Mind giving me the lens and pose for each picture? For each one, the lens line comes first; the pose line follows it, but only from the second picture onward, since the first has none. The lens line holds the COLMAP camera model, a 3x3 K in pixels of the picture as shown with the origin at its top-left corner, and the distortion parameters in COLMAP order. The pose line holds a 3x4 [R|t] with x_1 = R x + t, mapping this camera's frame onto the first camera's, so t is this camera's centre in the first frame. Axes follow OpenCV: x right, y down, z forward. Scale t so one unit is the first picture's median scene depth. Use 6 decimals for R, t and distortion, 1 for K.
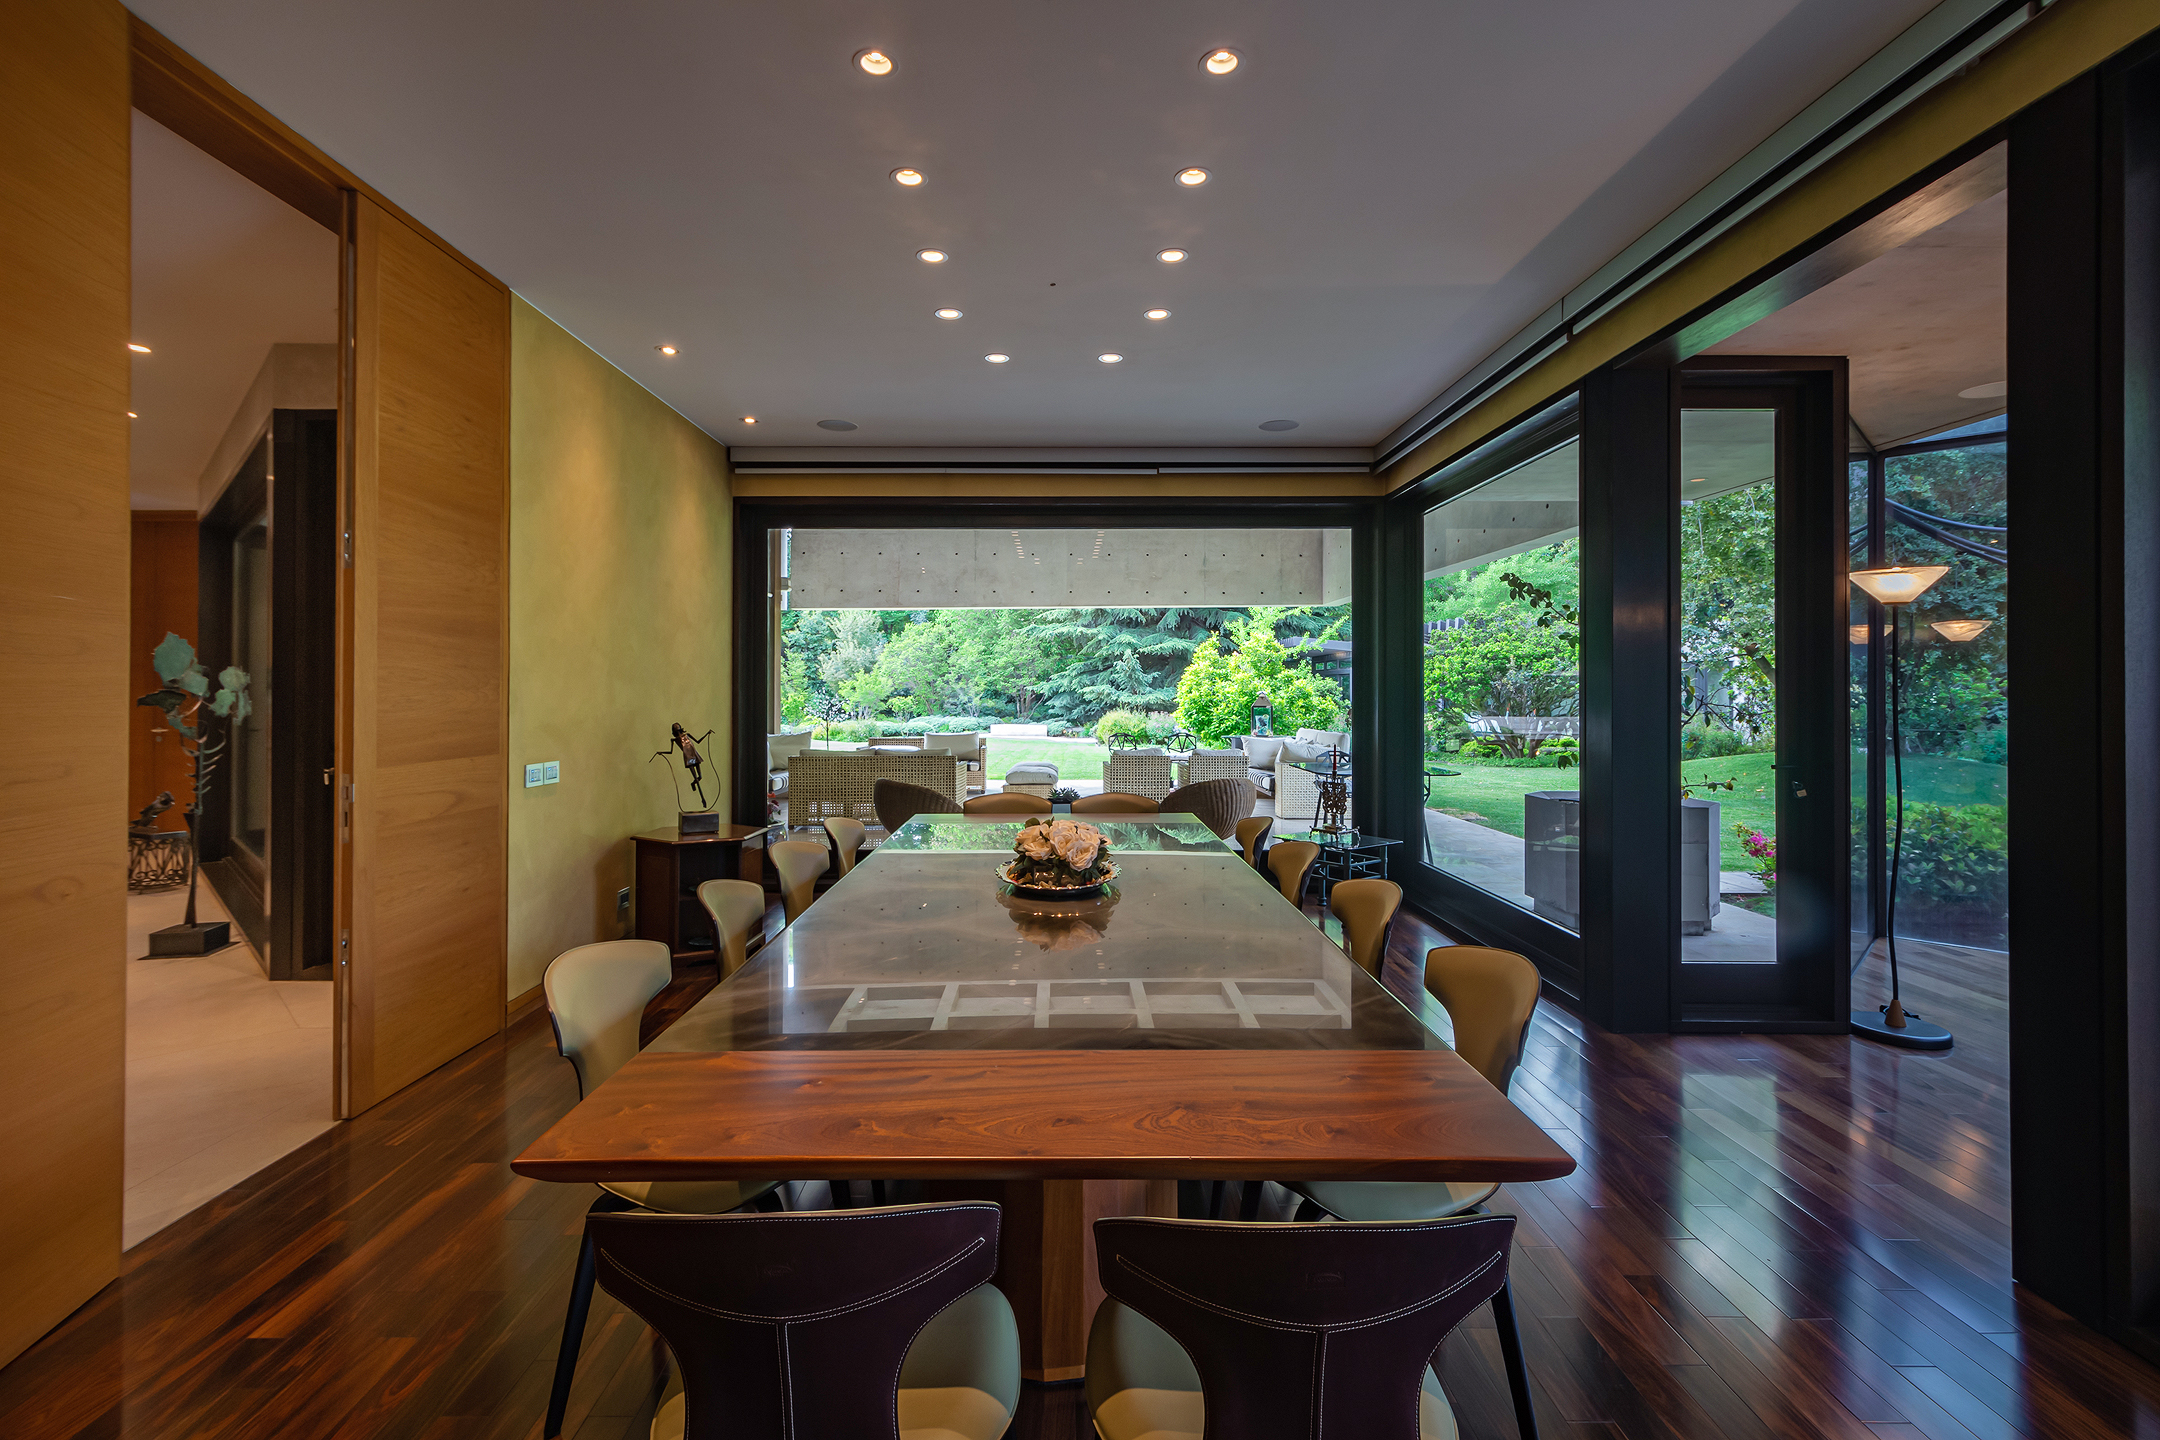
lens RADIAL K [[964.2, 0, 1070.0], [0, 964.2, 701.9], [0, 0, 1]] dist [0.011184, 0.000243]
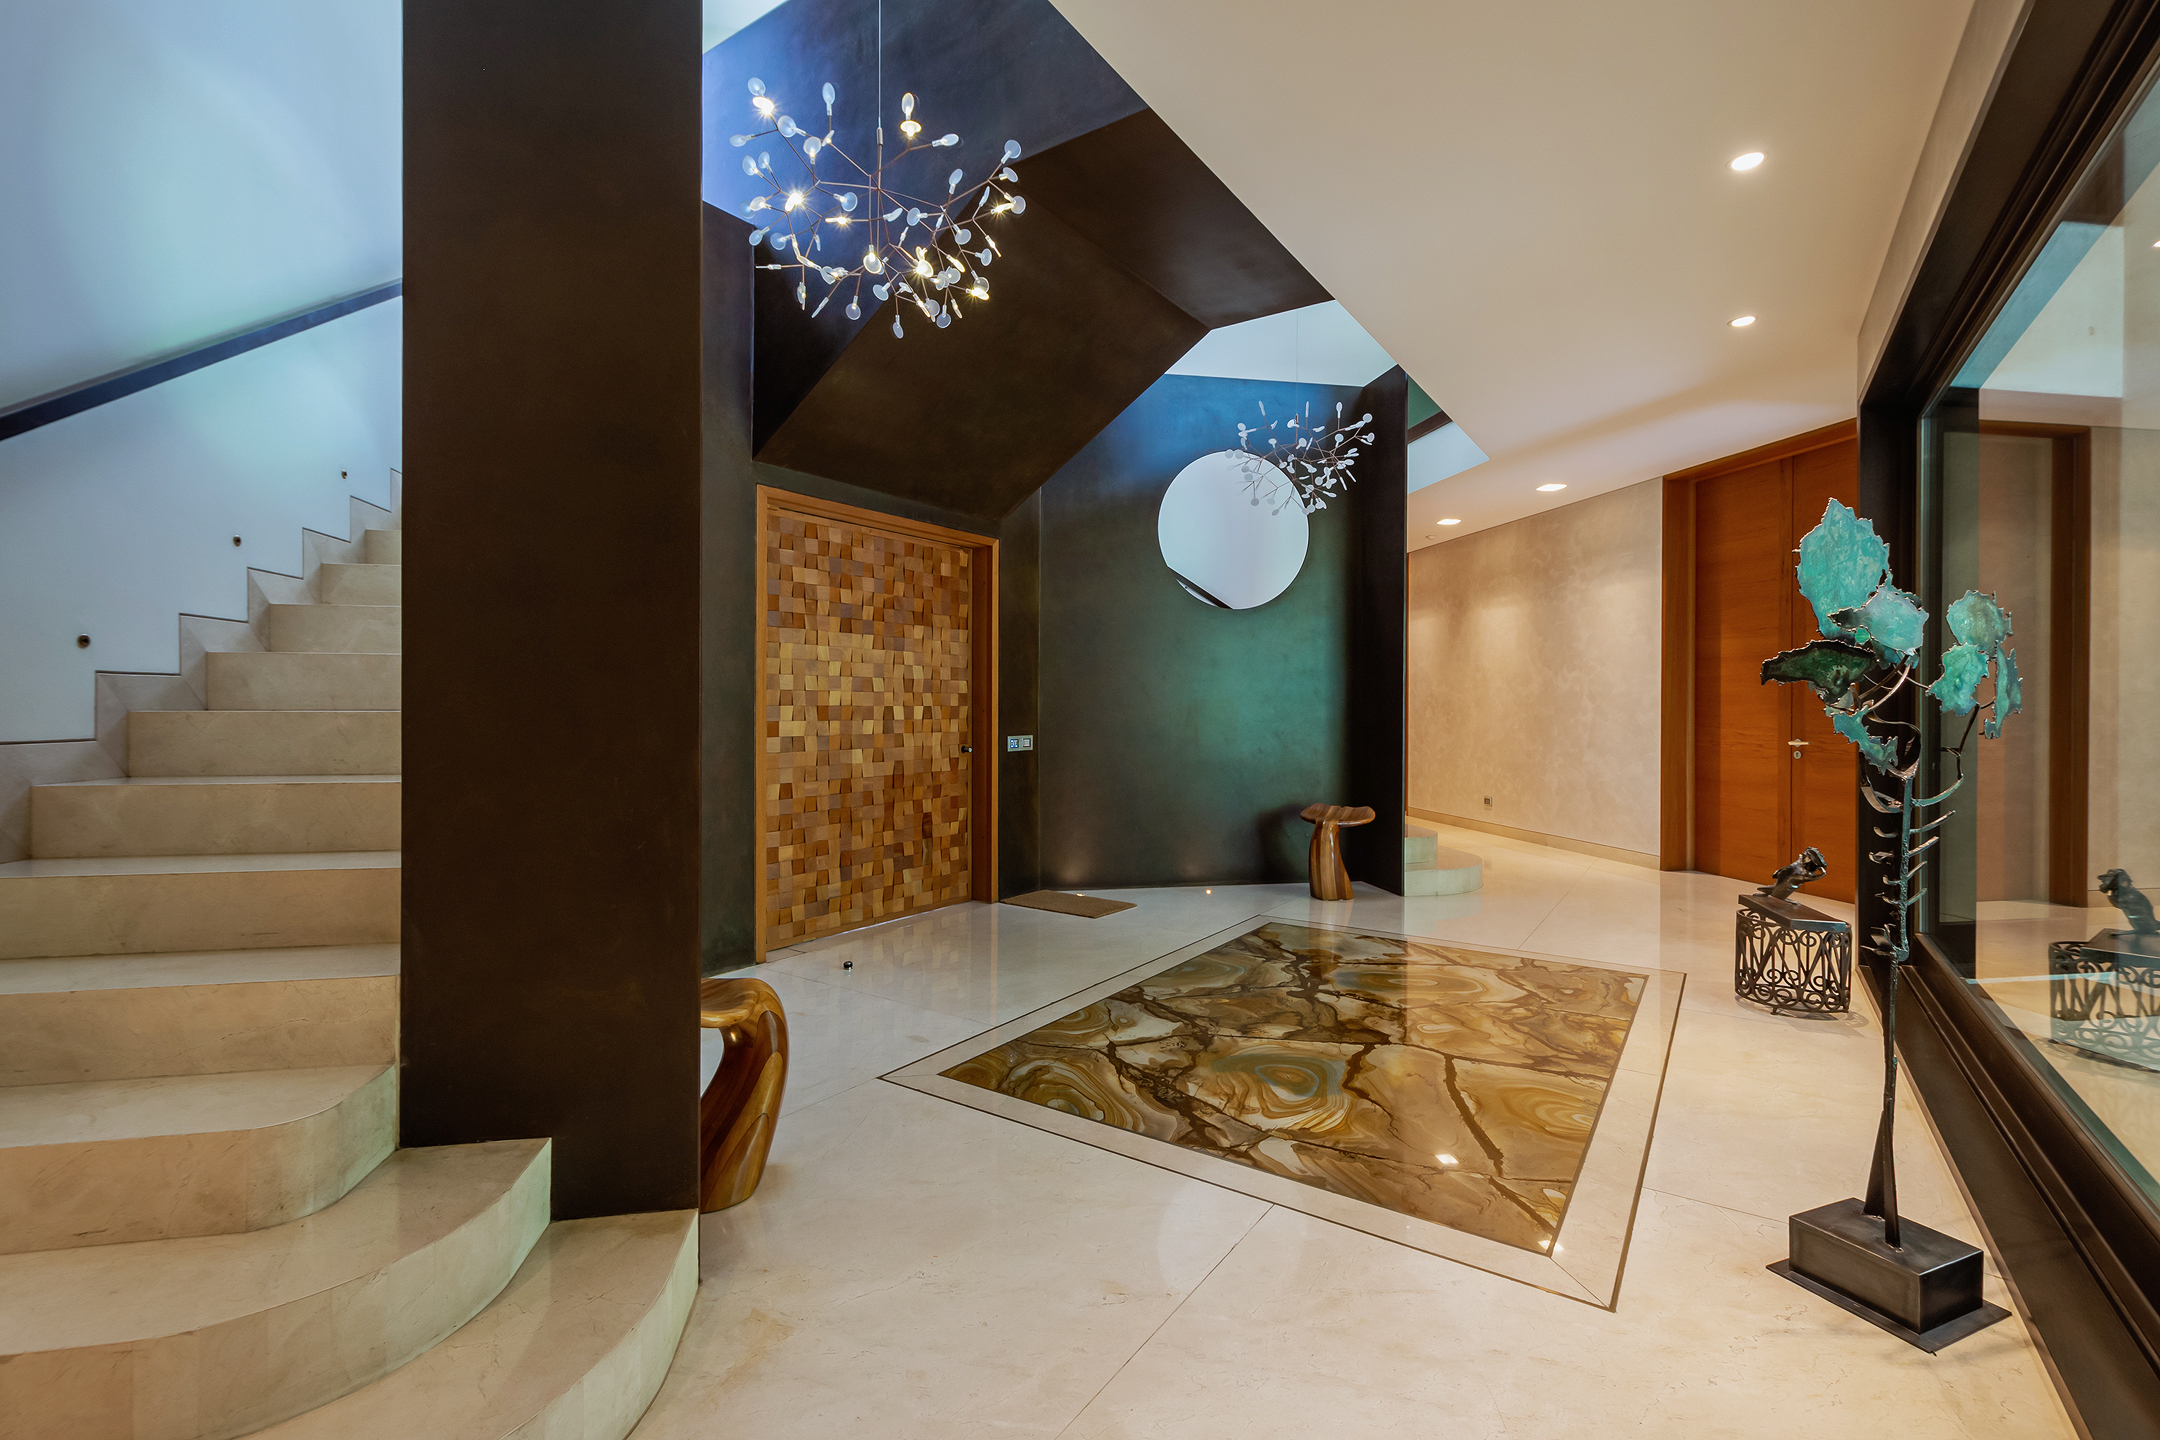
lens RADIAL K [[964.2, 0, 1070.0], [0, 964.2, 701.9], [0, 0, 1]] dist [0.011184, 0.000243]
pose [[0.177694, -0.009462, -0.984040, -0.452690], [-0.005761, 0.999927, -0.010655, 0.013160], [0.984069, 0.007562, 0.177626, 0.478059]]
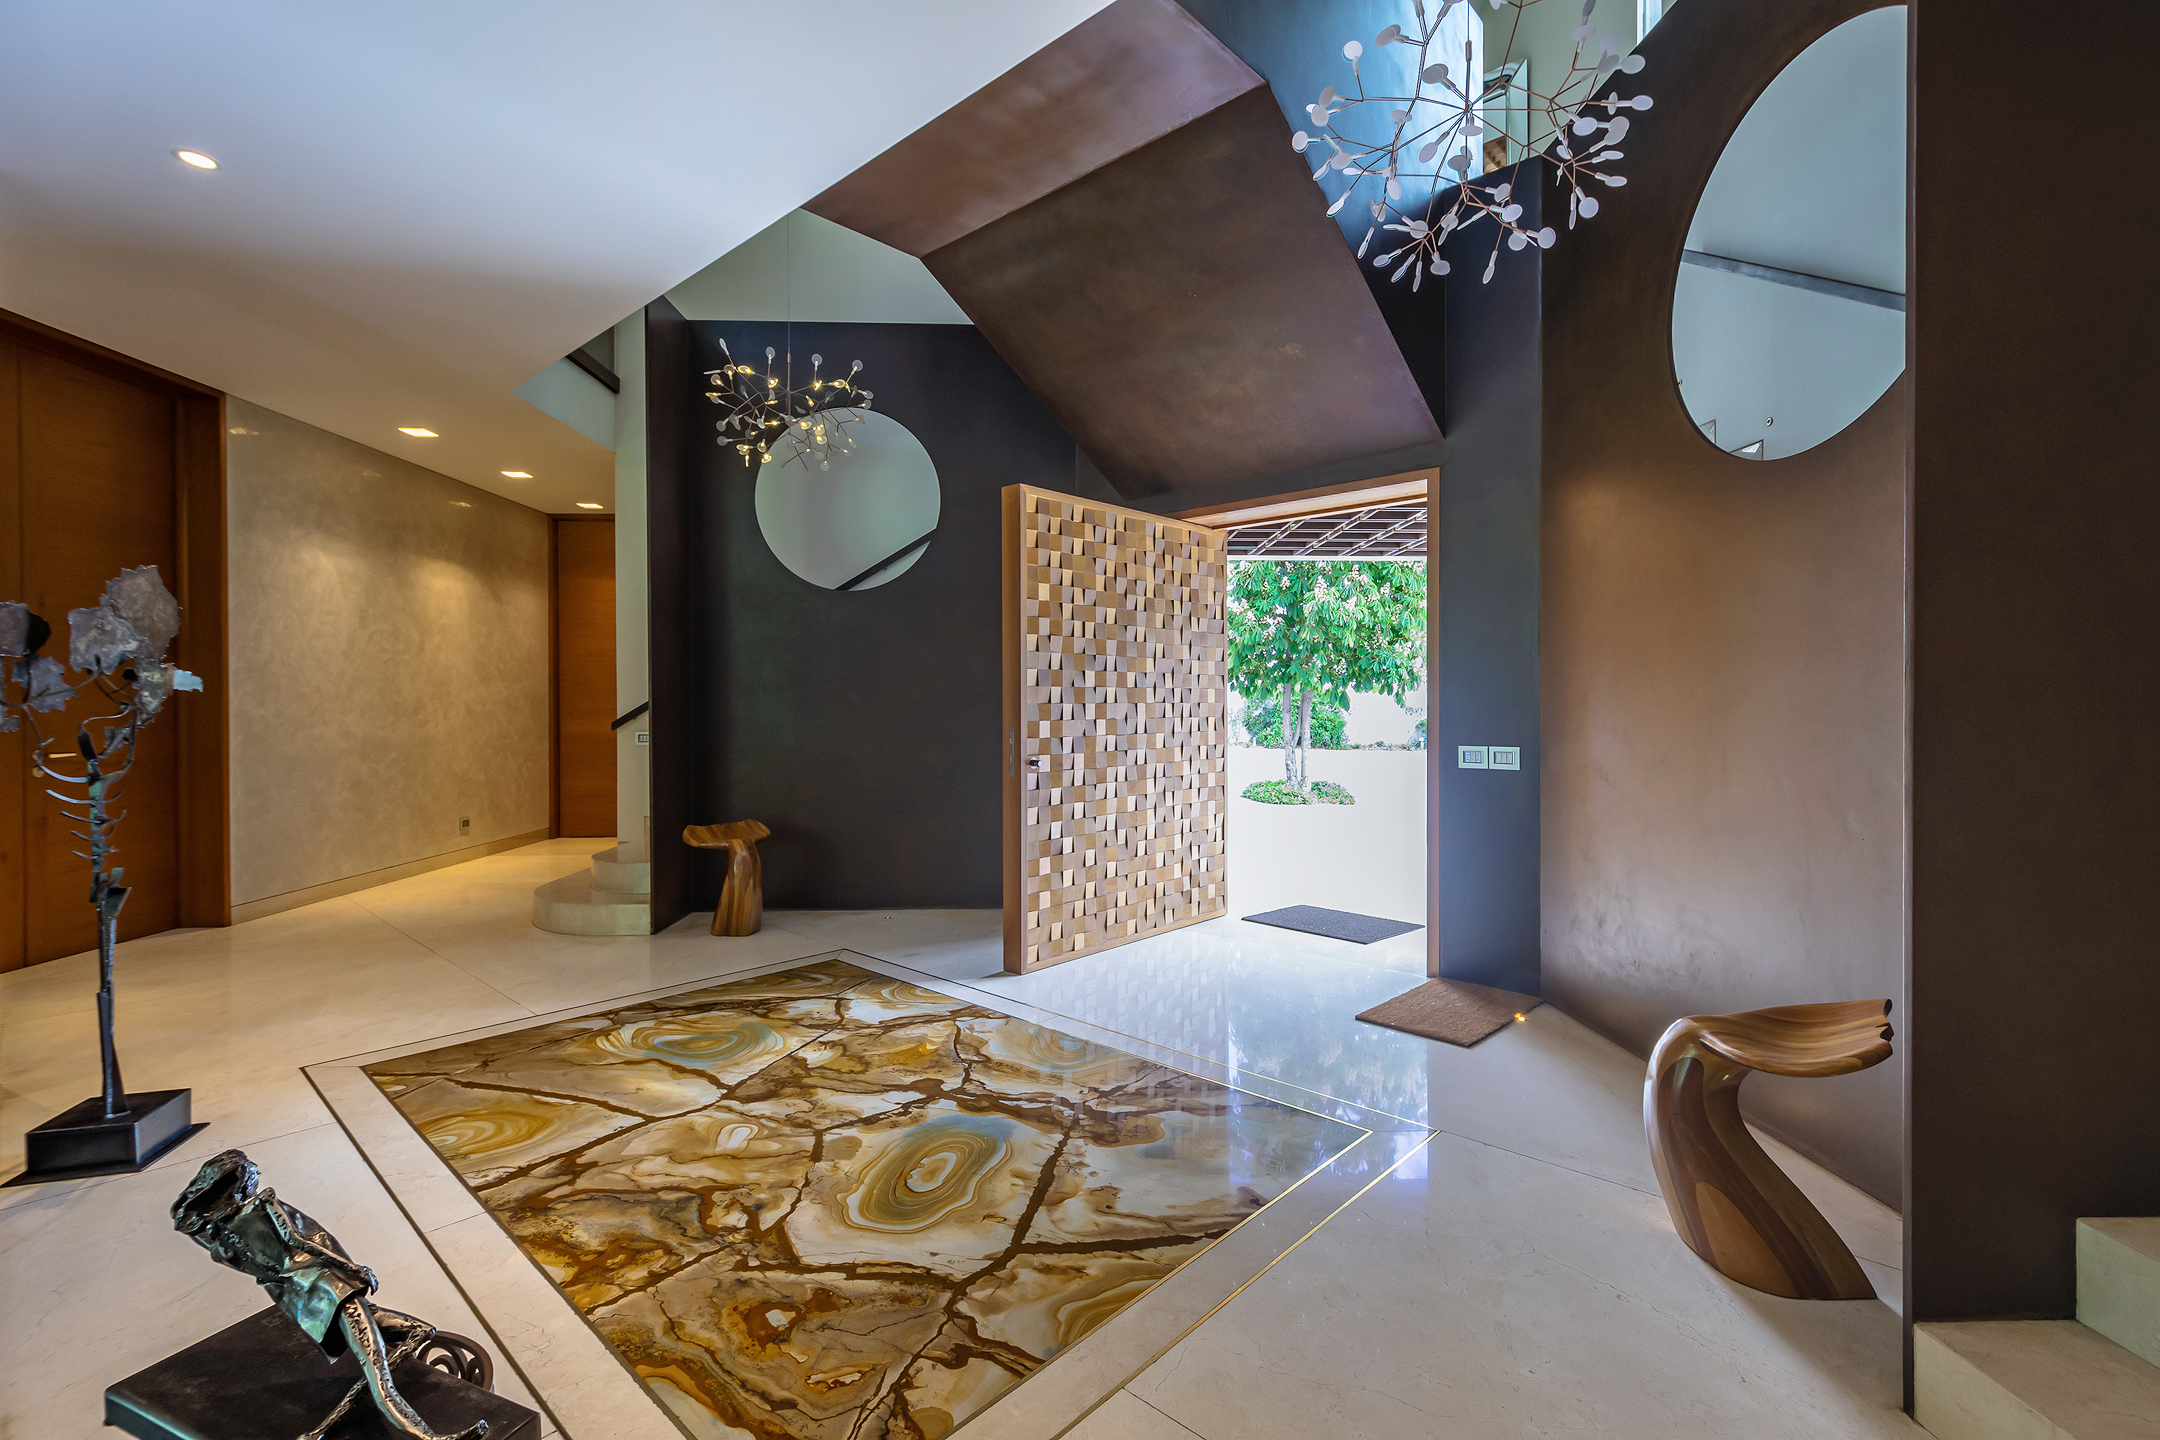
lens RADIAL K [[964.2, 0, 1070.0], [0, 964.2, 701.9], [0, 0, 1]] dist [0.011184, 0.000243]
pose [[-0.999550, -0.000393, -0.030003, -1.084329], [-0.000588, 0.999979, 0.006485, 0.006499], [0.030000, 0.006499, -0.999529, 1.189684]]
